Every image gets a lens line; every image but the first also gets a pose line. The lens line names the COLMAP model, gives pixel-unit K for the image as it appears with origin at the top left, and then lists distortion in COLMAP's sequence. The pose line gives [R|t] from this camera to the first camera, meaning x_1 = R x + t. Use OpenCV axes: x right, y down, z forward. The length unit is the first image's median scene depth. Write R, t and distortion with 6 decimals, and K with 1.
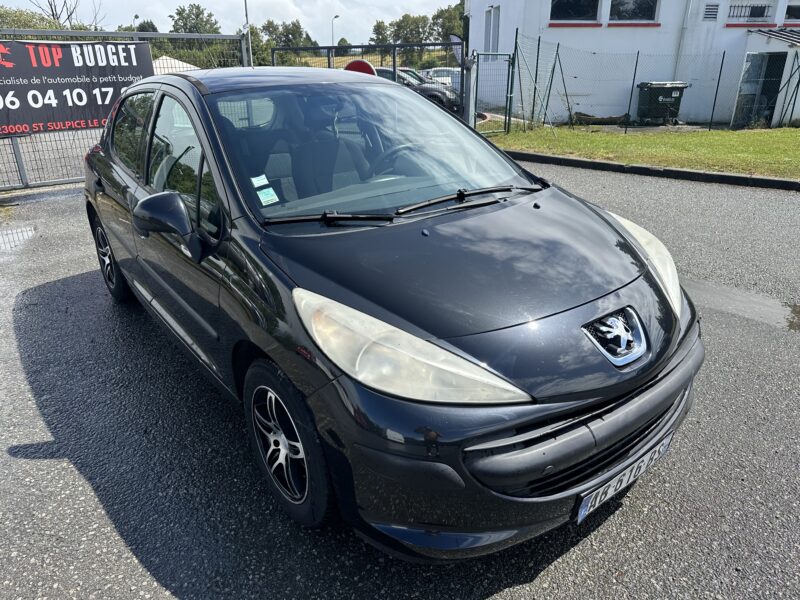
lens RADIAL K [[560.8, 0, 399.3], [0, 560.8, 298.9], [0, 0, 1]] dist [0.000808, -0.003759]
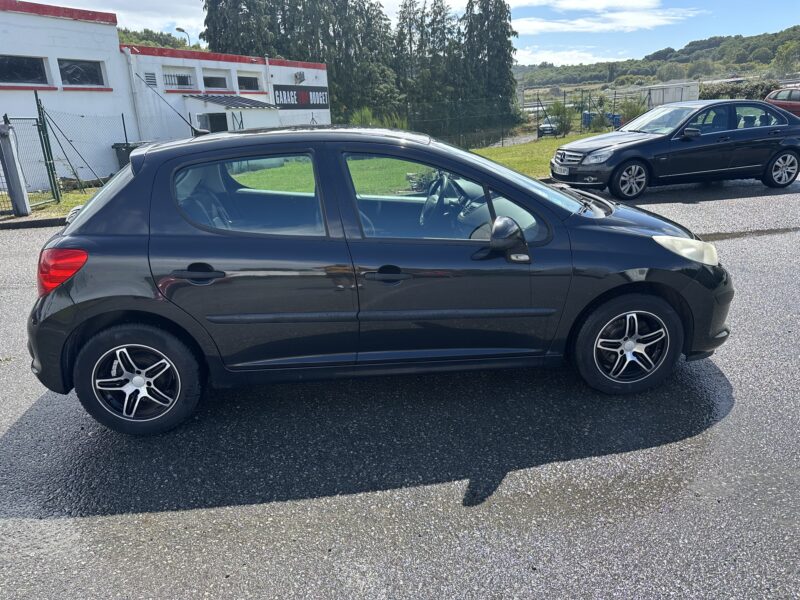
lens RADIAL K [[560.8, 0, 401.0], [0, 560.8, 300.5], [0, 0, 1]] dist [0.000808, -0.003759]
pose [[0.528877, -0.279788, 0.801254, -0.197119], [0.354805, 0.930527, 0.090736, -0.026494], [-0.770975, 0.236300, 0.591404, 0.058327]]
